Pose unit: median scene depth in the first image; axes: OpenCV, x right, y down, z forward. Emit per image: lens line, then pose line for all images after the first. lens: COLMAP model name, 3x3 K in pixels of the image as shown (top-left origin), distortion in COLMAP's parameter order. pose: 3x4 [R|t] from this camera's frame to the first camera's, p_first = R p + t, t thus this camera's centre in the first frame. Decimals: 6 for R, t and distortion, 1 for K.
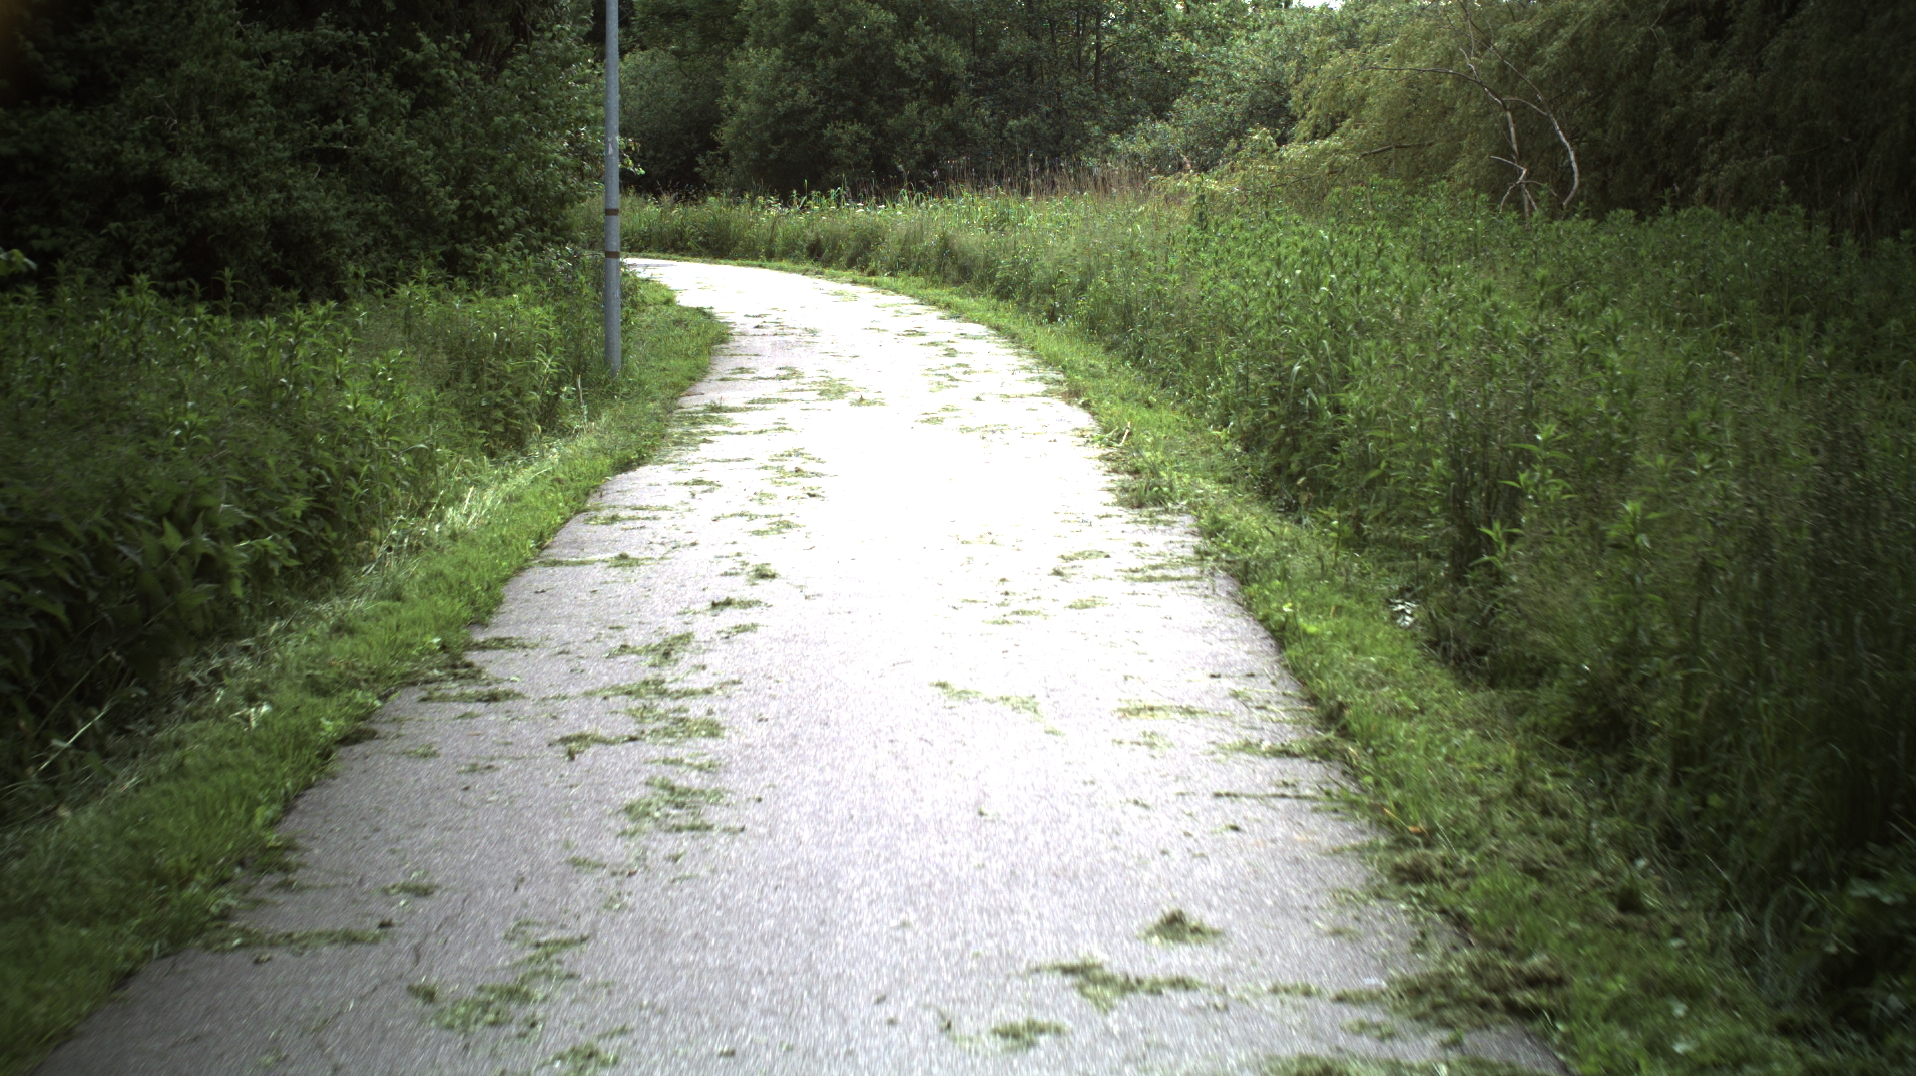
lens RADIAL K [[3200.0, 0, 954.3], [0, 3200.0, 532.4], [0, 0, 1]] dist [-0.273474, 0.313787]
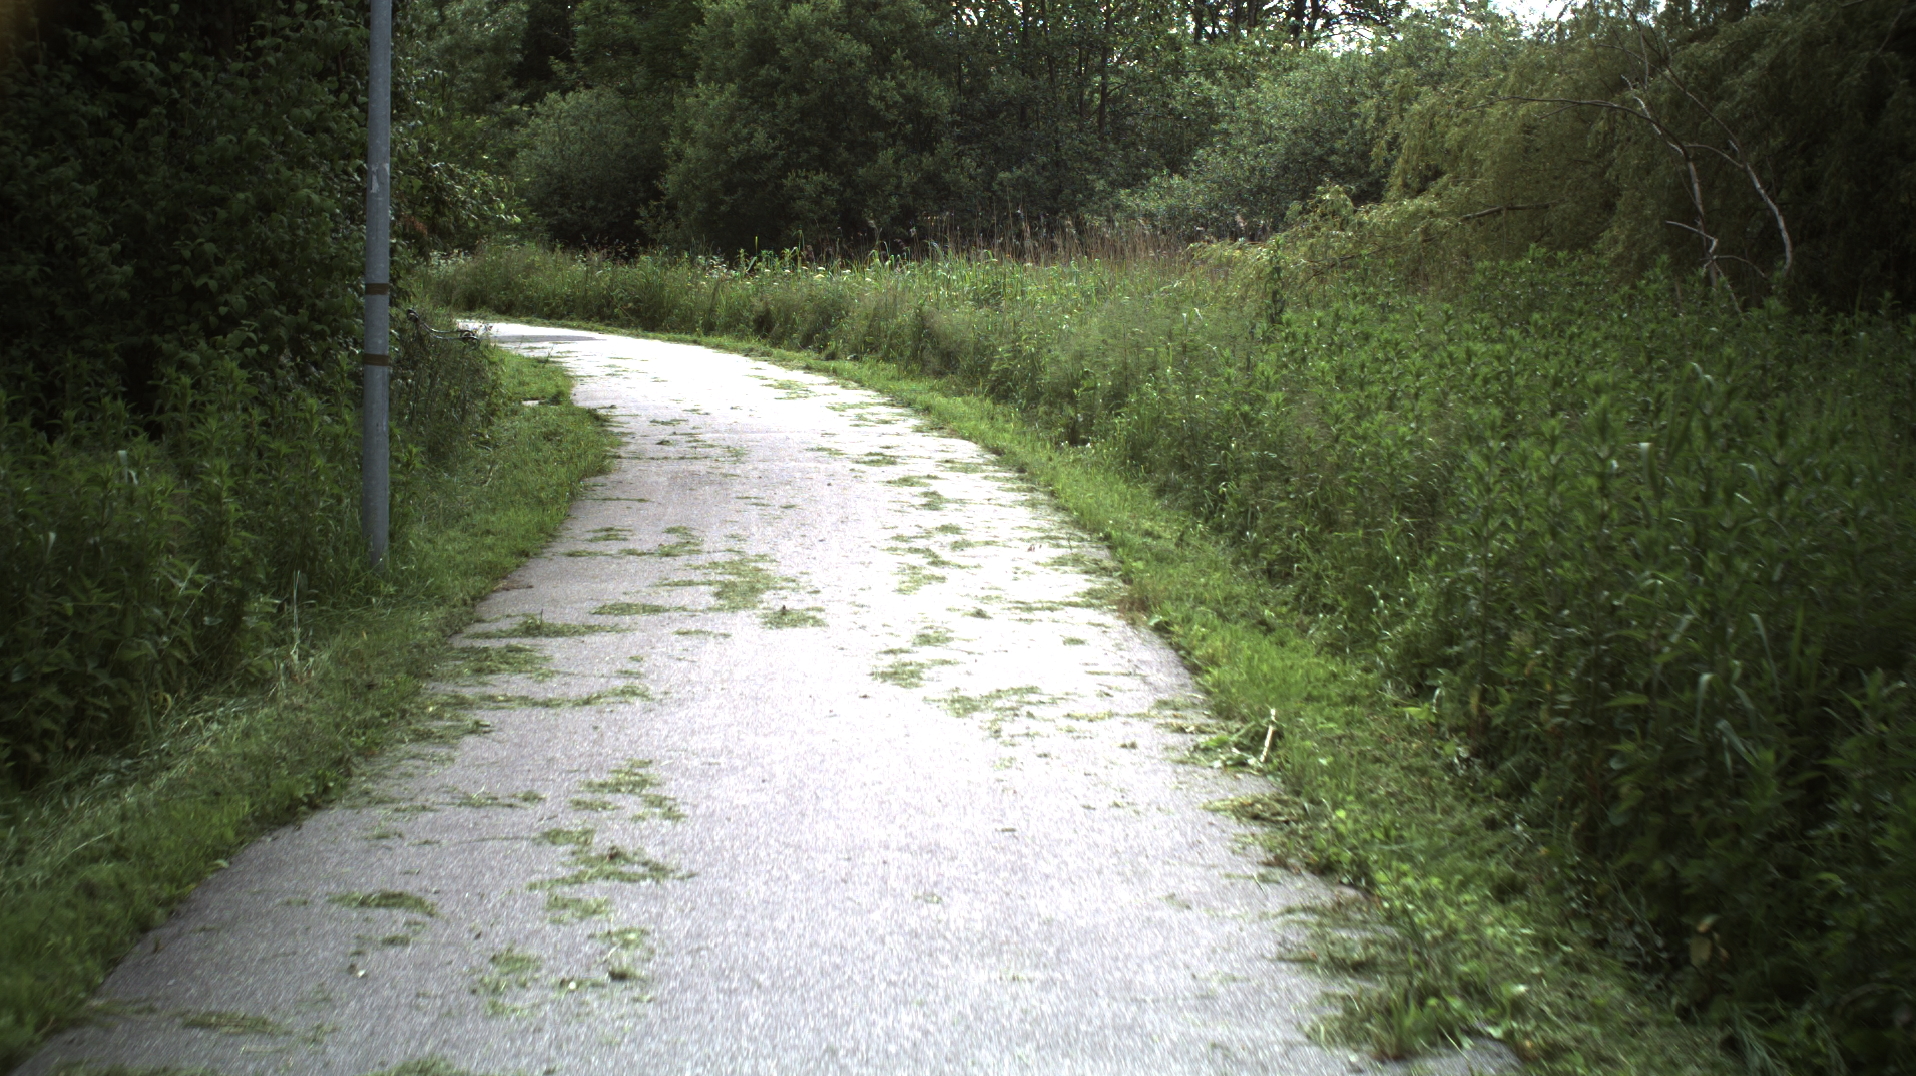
lens RADIAL K [[3200.0, 0, 954.3], [0, 3200.0, 532.4], [0, 0, 1]] dist [-0.273474, 0.313787]
pose [[0.999837, 0.015864, 0.008644, -0.002561], [-0.015705, 0.999711, -0.018194, -0.043543], [-0.008930, 0.018055, 0.999797, 0.383635]]
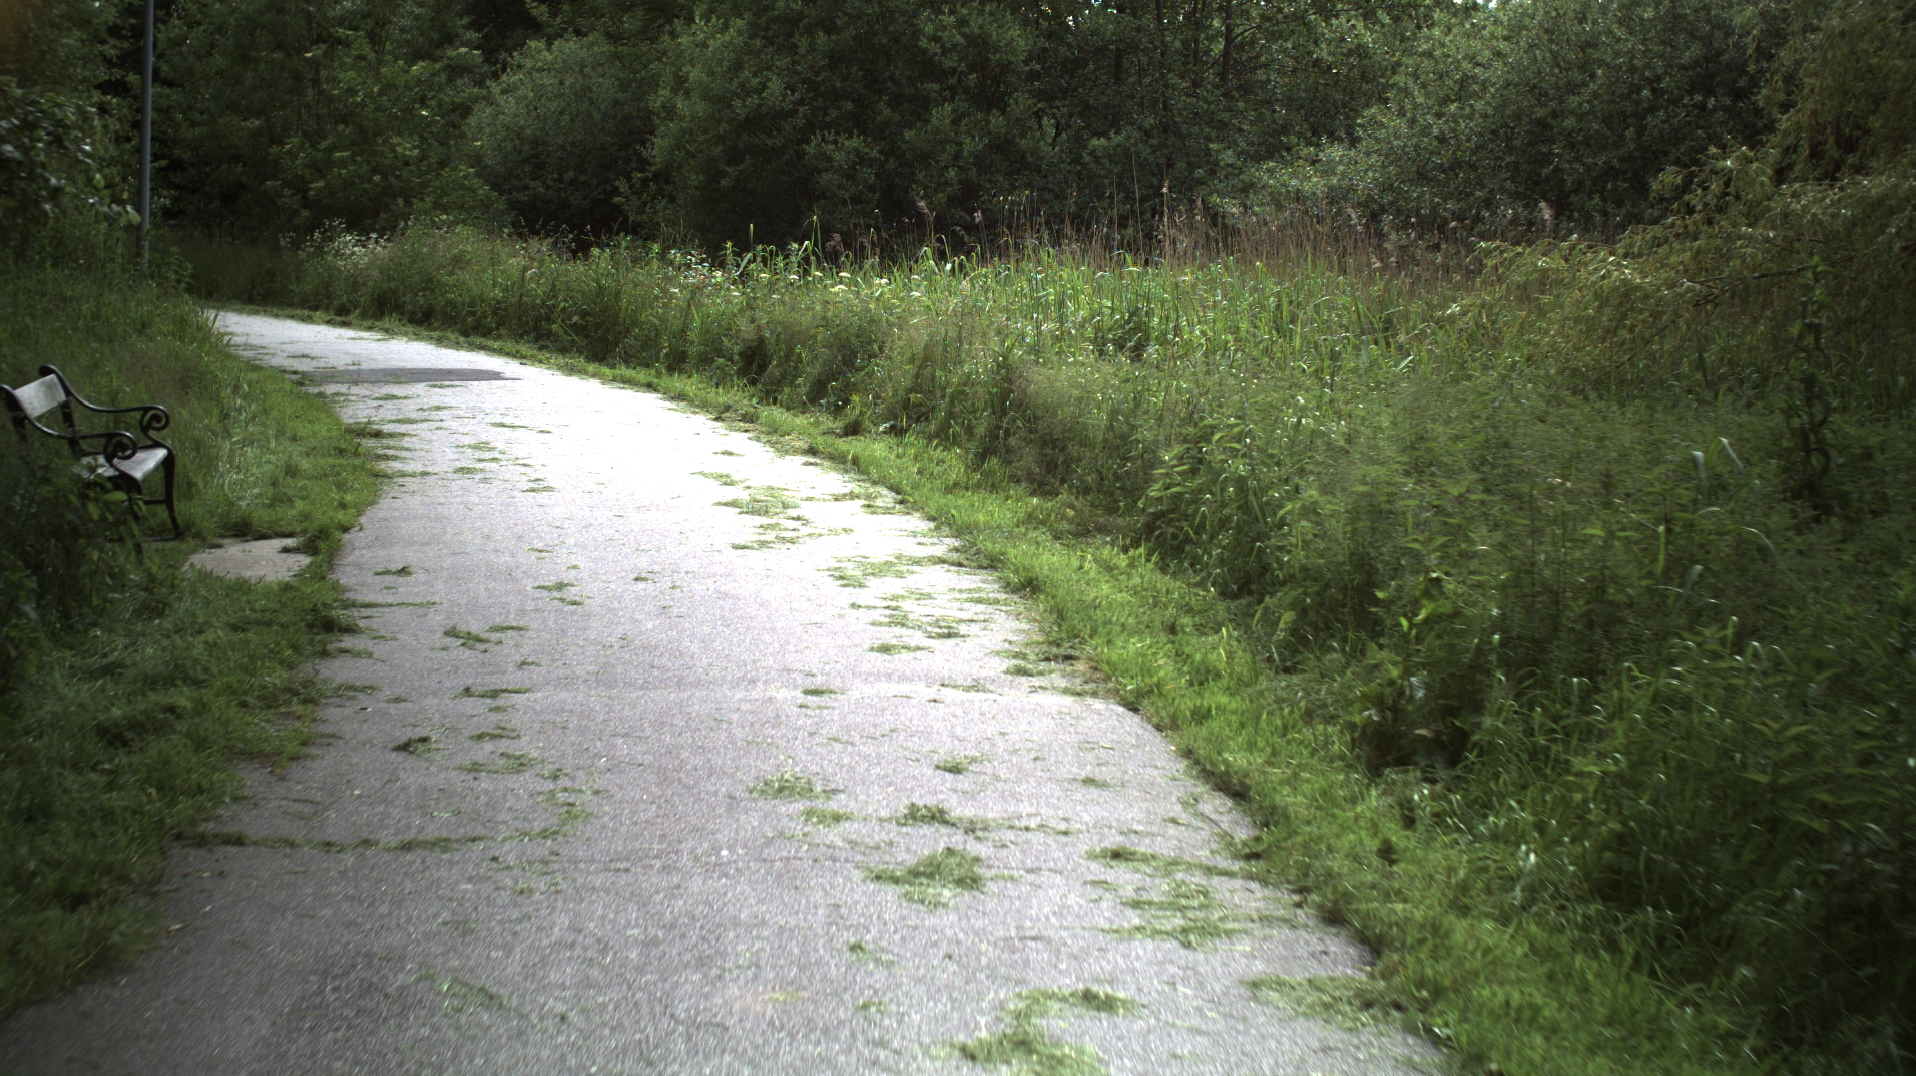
lens RADIAL K [[3200.0, 0, 954.3], [0, 3200.0, 532.4], [0, 0, 1]] dist [-0.273474, 0.313787]
pose [[0.999618, 0.027029, -0.005781, -0.013508], [-0.027093, 0.999569, -0.011320, -0.111424], [0.005472, 0.011473, 0.999919, 0.960384]]
